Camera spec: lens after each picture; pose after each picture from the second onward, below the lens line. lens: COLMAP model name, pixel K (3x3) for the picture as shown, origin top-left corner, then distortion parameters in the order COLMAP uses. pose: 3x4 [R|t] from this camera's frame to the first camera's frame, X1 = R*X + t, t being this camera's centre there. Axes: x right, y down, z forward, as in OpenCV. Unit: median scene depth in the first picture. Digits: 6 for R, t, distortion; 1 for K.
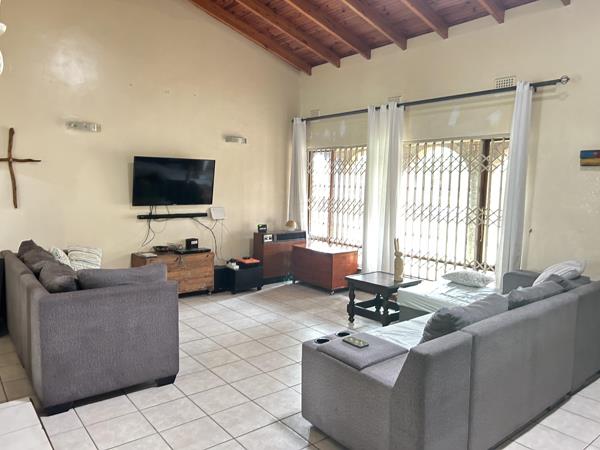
lens RADIAL K [[443.8, 0, 299.8], [0, 443.8, 226.4], [0, 0, 1]] dist [0.013505, 0.000124]
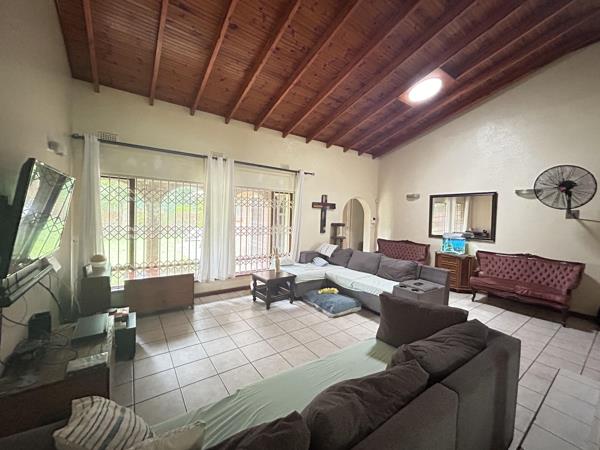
lens RADIAL K [[238.4, 0, 299.5], [0, 238.4, 222.8], [0, 0, 1]] dist [0.004011, -0.000094]
pose [[0.059747, -0.041367, 0.997356, -0.473218], [0.073440, 0.996615, 0.036937, -0.064461], [-0.995508, 0.071039, 0.062583, 0.607292]]
